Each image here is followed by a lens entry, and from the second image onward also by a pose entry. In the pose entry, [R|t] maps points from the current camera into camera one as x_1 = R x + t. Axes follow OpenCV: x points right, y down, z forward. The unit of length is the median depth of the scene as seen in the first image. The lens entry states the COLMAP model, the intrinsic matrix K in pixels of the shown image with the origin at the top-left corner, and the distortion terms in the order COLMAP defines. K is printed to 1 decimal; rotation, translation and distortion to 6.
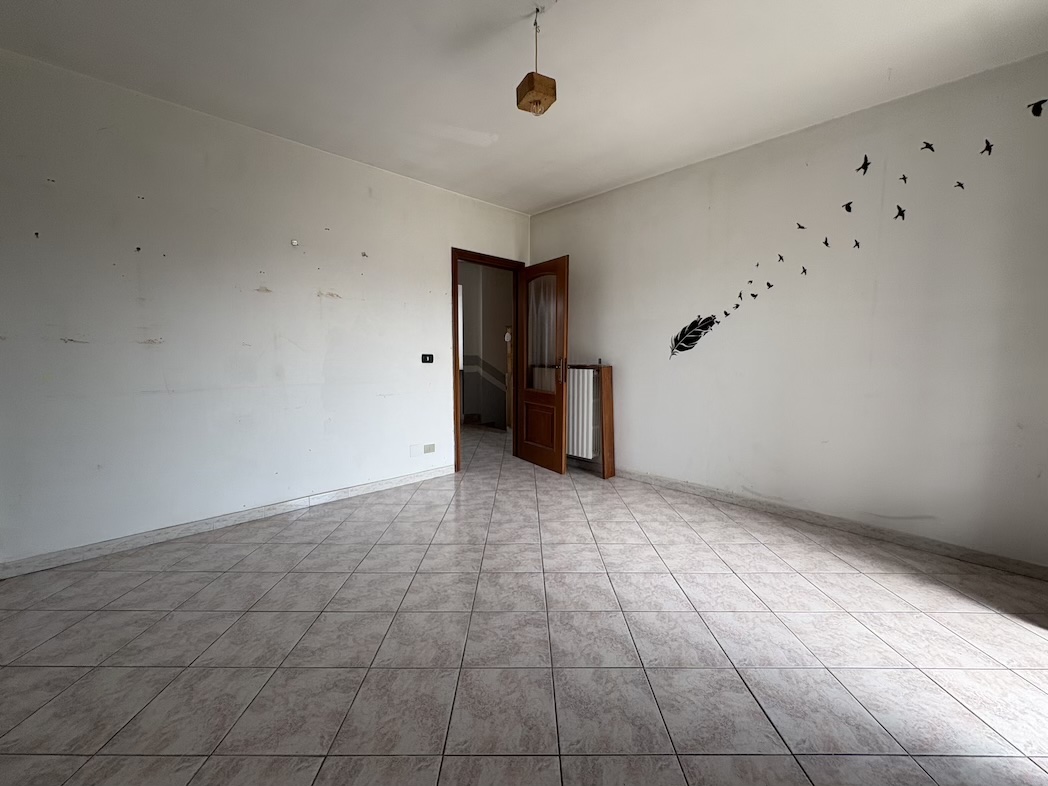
lens RADIAL K [[417.4, 0, 525.1], [0, 417.4, 387.9], [0, 0, 1]] dist [0.000608, -0.000666]
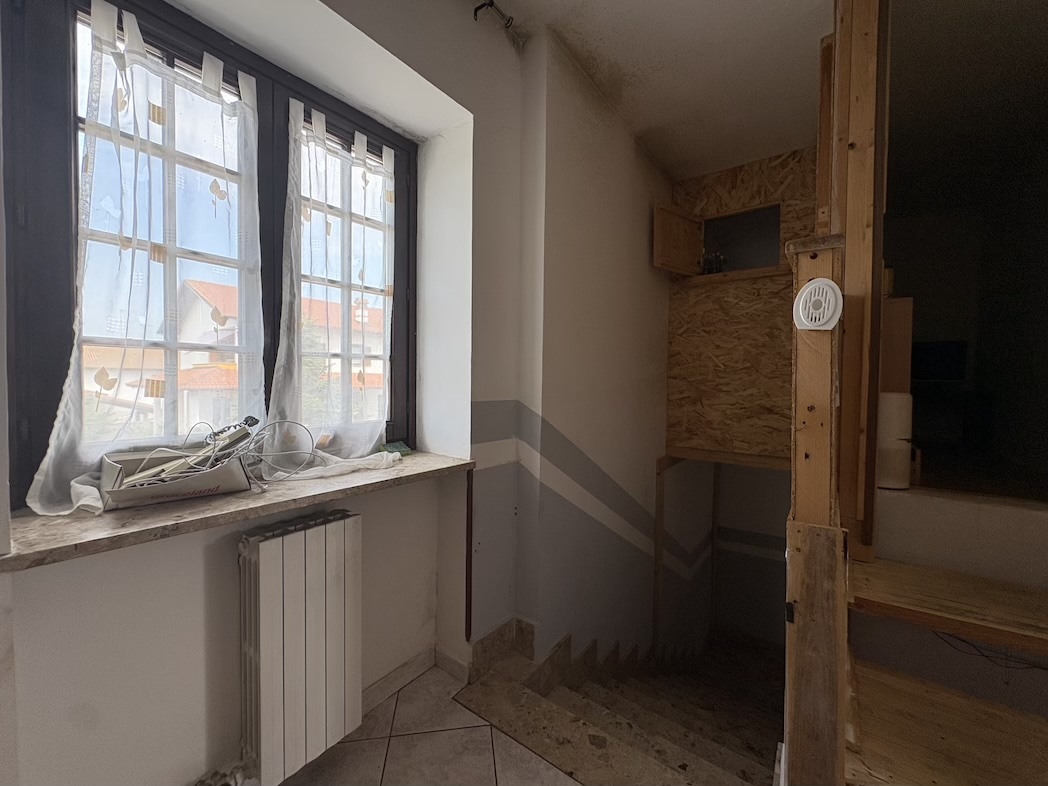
lens RADIAL K [[417.4, 0, 525.8], [0, 417.4, 391.8], [0, 0, 1]] dist [0.000608, -0.000666]
pose [[0.807549, 0.020163, -0.589456, 0.040113], [-0.055653, 0.997561, -0.042121, -0.072573], [0.587169, 0.066820, 0.806702, 0.789920]]
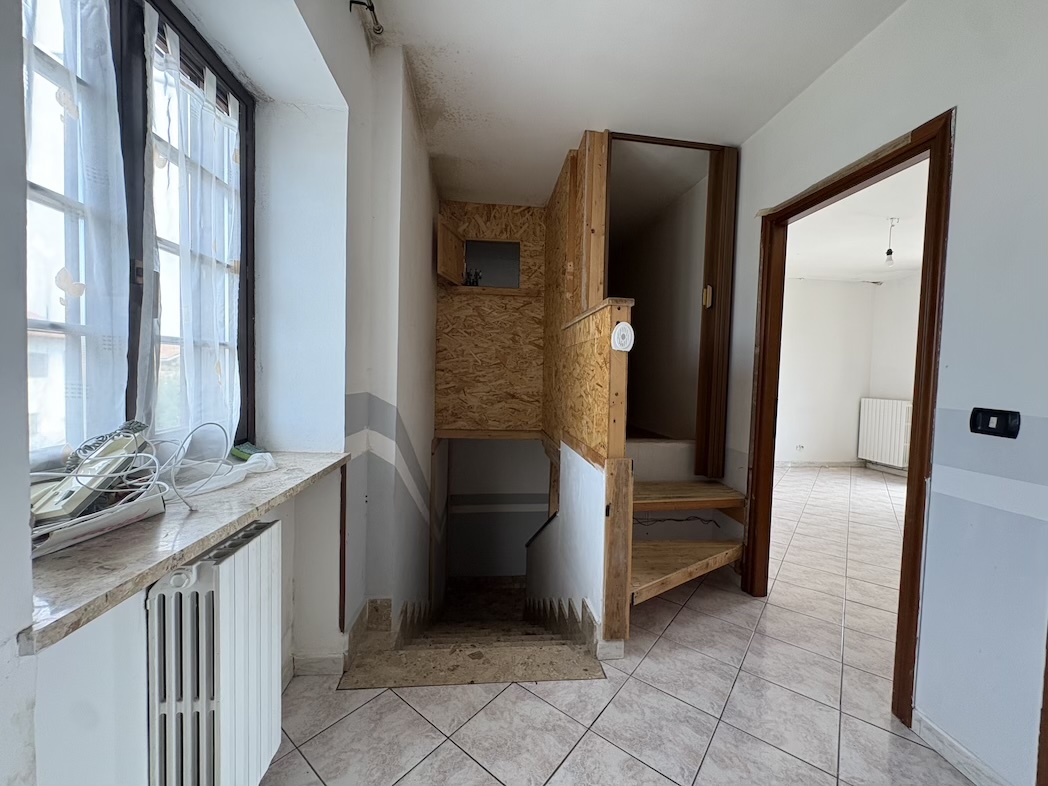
lens RADIAL K [[417.4, 0, 524.8], [0, 417.4, 391.9], [0, 0, 1]] dist [0.000608, -0.000666]
pose [[0.994550, 0.017075, 0.102858, -0.045880], [-0.013042, 0.999124, -0.039755, -0.068963], [-0.103446, 0.038197, 0.993901, 0.717018]]
